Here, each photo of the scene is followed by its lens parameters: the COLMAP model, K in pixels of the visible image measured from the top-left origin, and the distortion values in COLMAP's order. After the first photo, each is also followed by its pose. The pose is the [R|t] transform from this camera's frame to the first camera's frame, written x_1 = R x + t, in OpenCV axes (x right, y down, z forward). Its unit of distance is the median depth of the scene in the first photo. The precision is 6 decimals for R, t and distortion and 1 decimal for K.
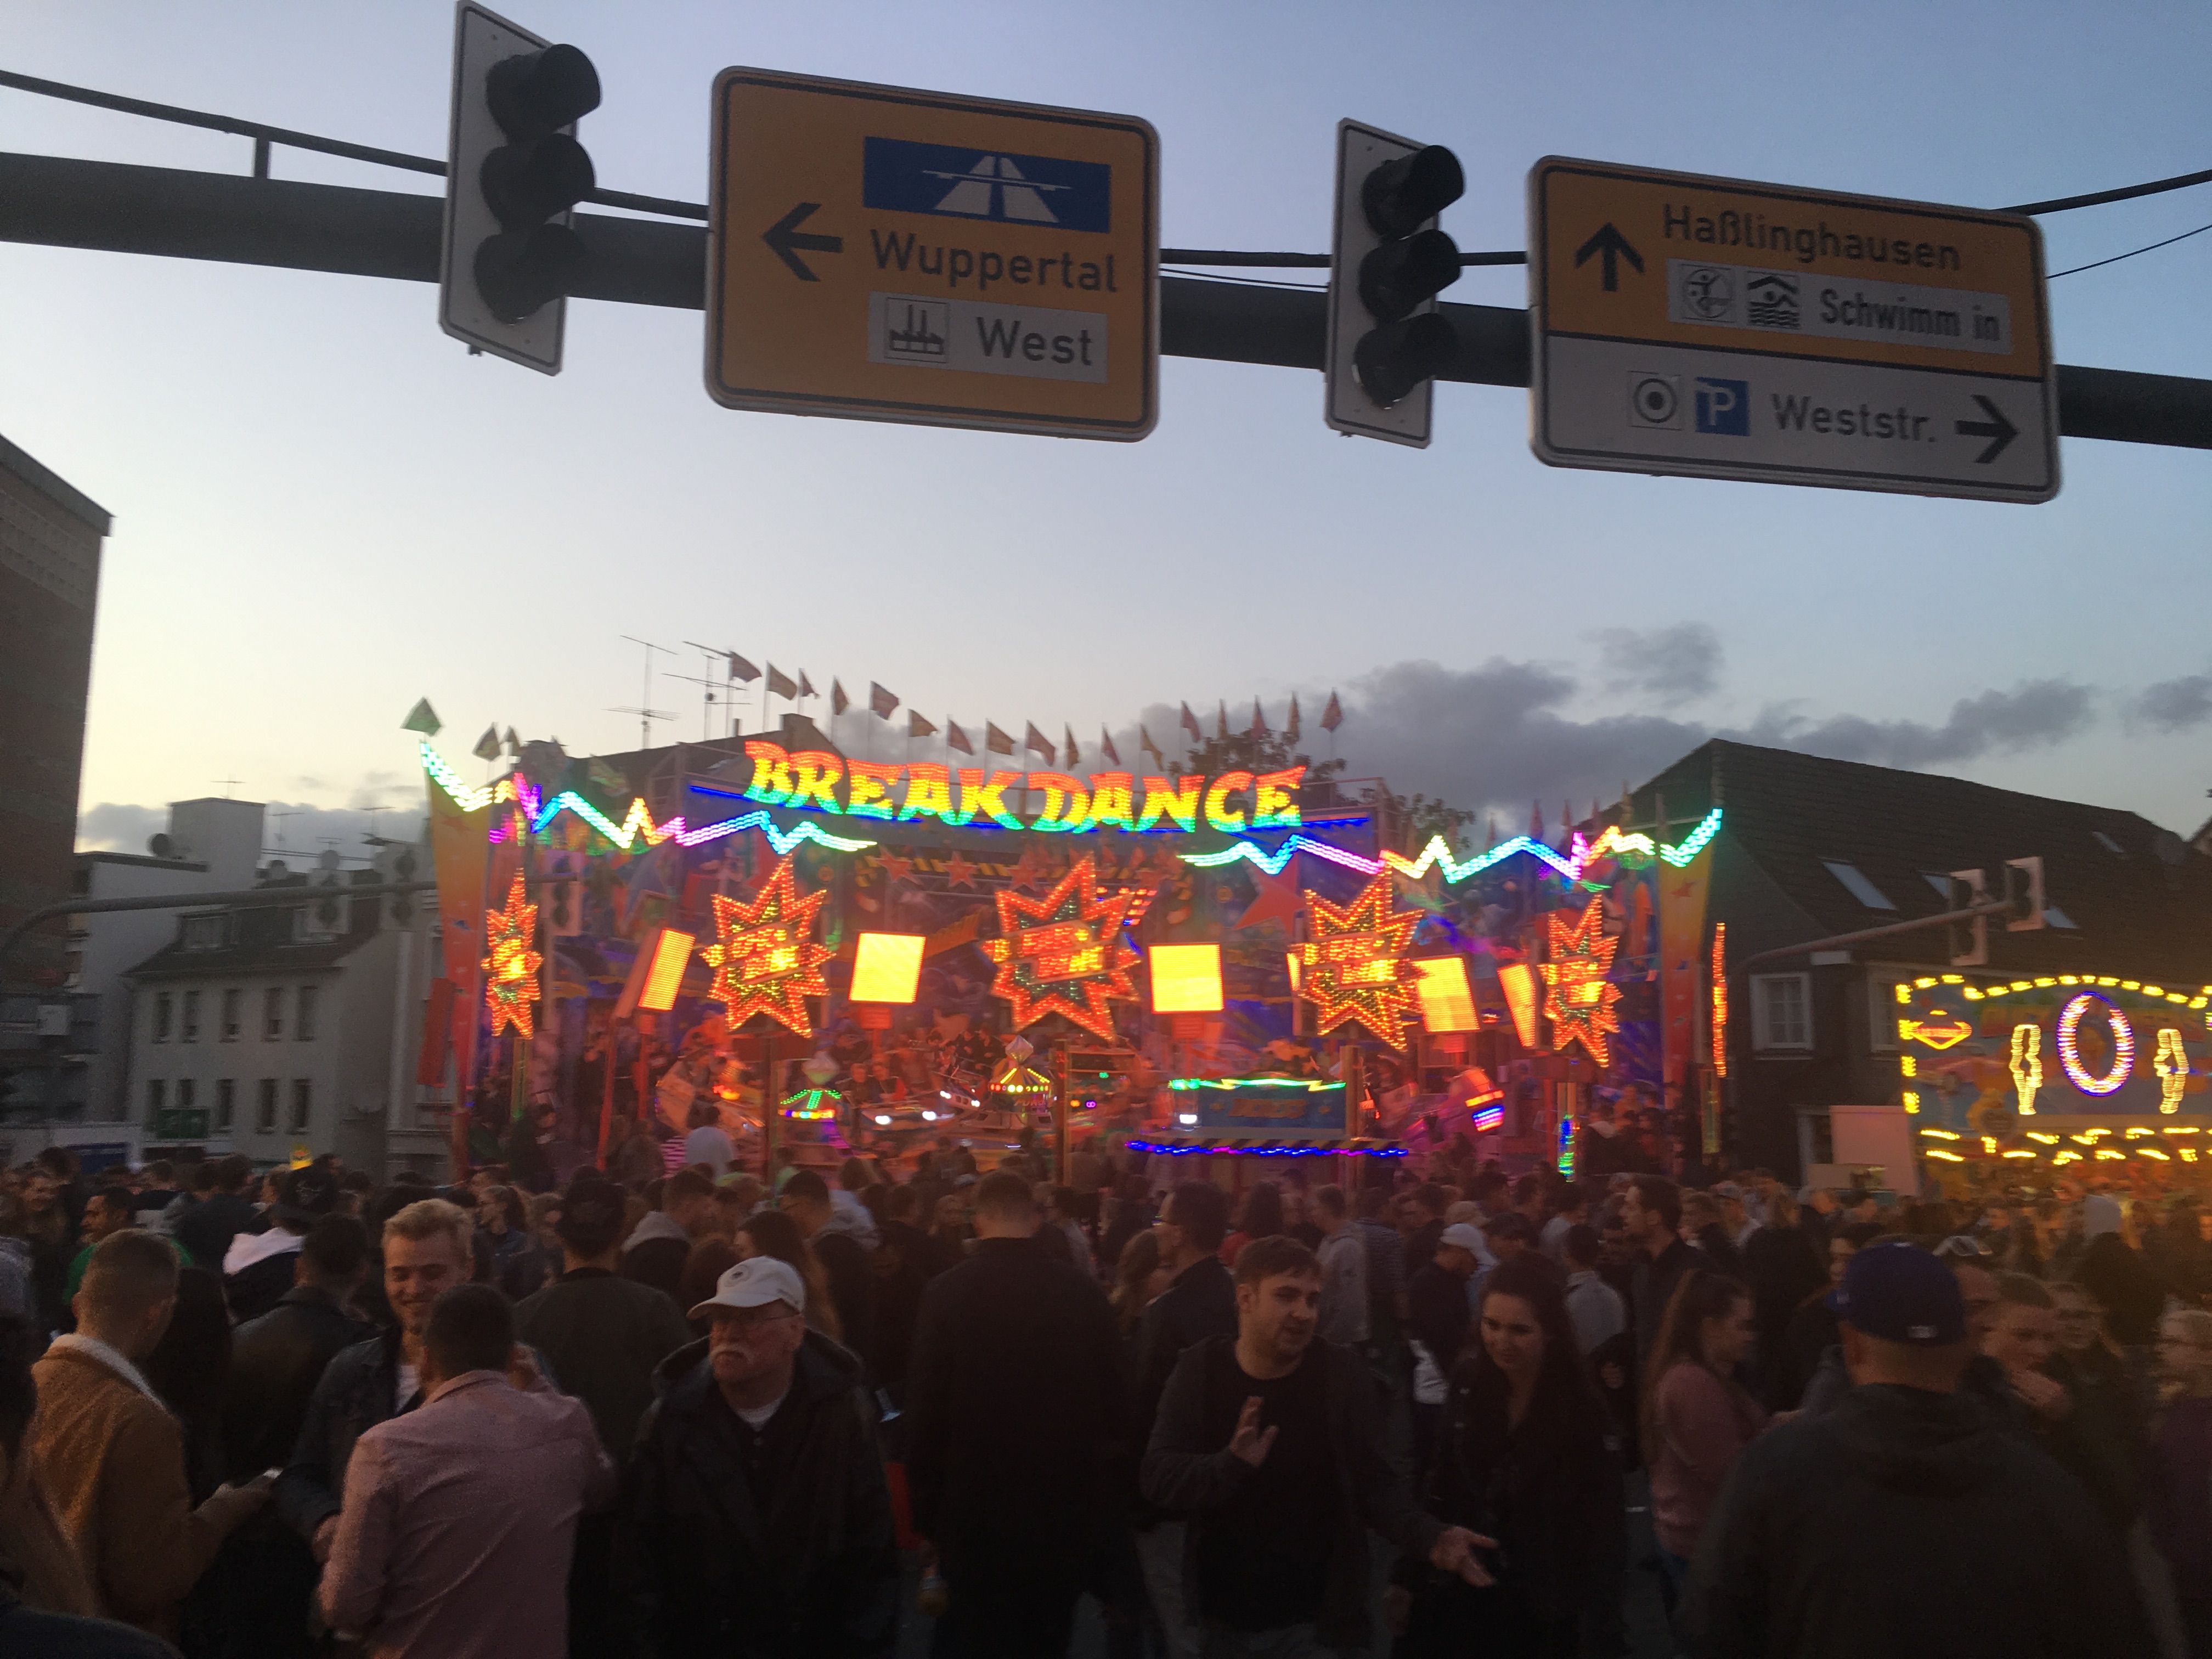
lens RADIAL K [[1903.6, 0, 1106.0], [0, 1903.6, 829.5], [0, 0, 1]] dist [0.050040, -0.000825]
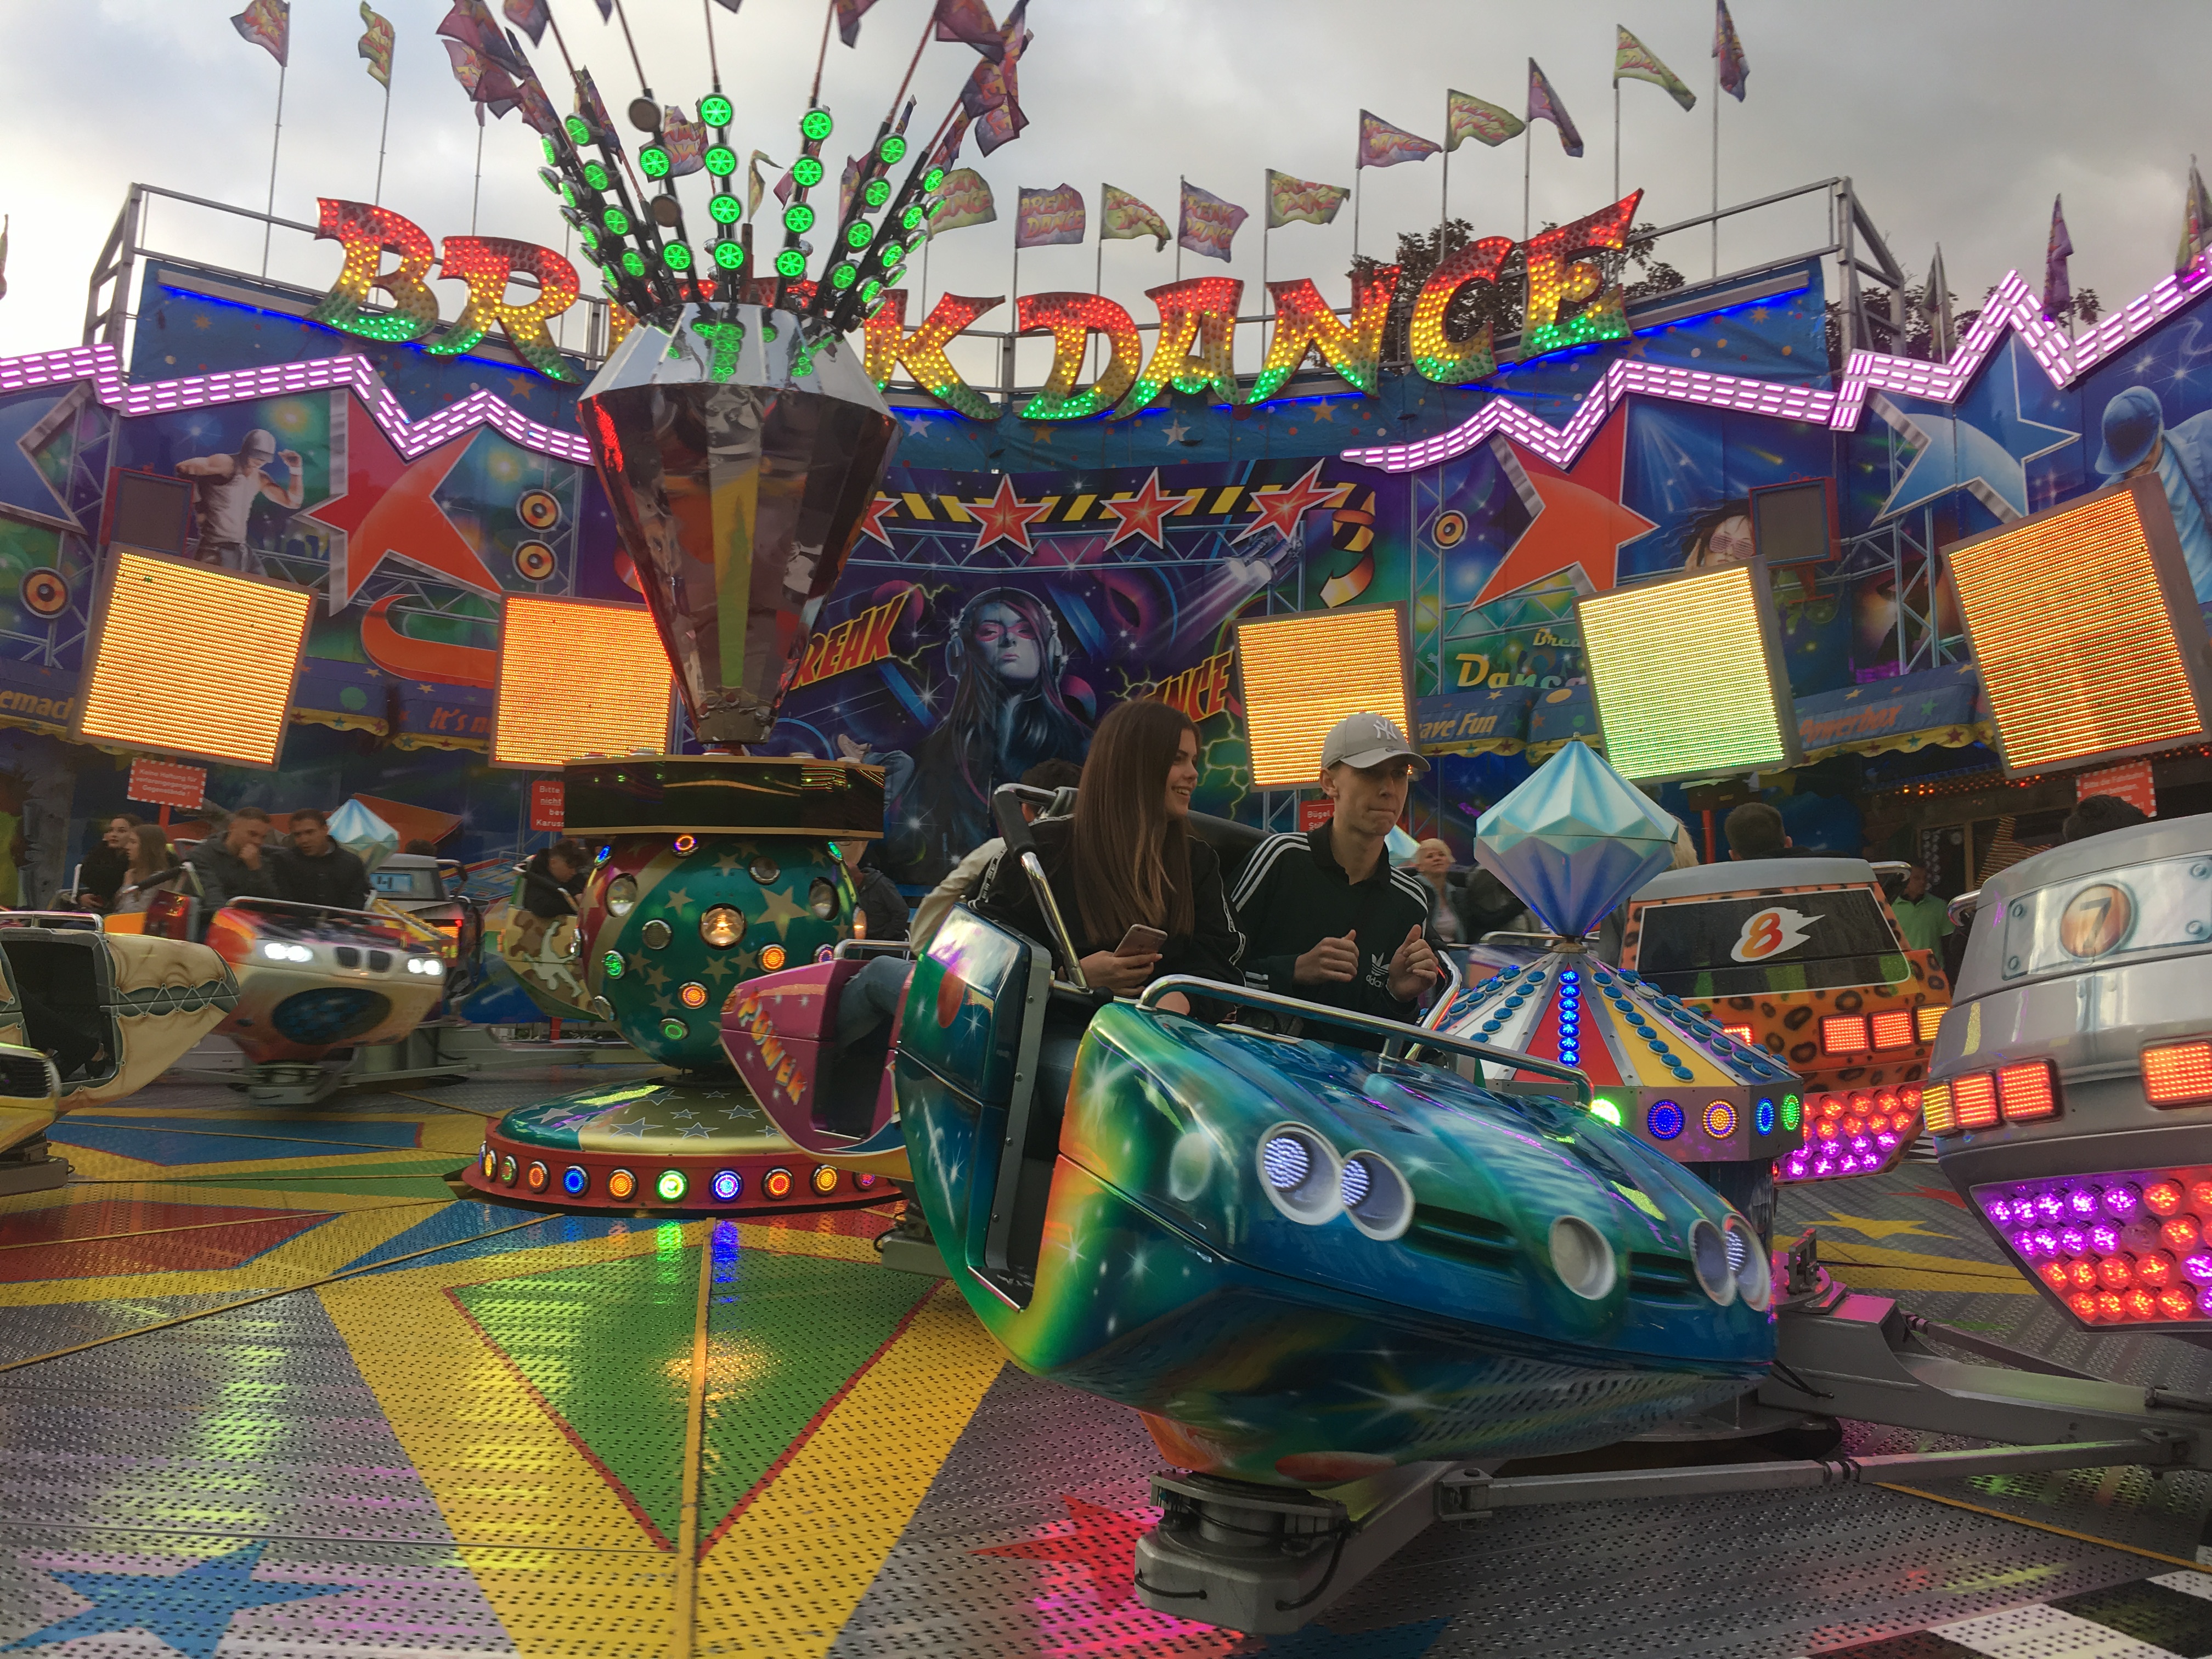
lens RADIAL K [[1903.6, 0, 1106.0], [0, 1903.6, 829.5], [0, 0, 1]] dist [0.050040, -0.000825]
pose [[0.971243, -0.022810, -0.236994, 0.087953], [0.026199, 0.999594, 0.011161, 0.095299], [0.236643, -0.017049, 0.971447, 0.574934]]
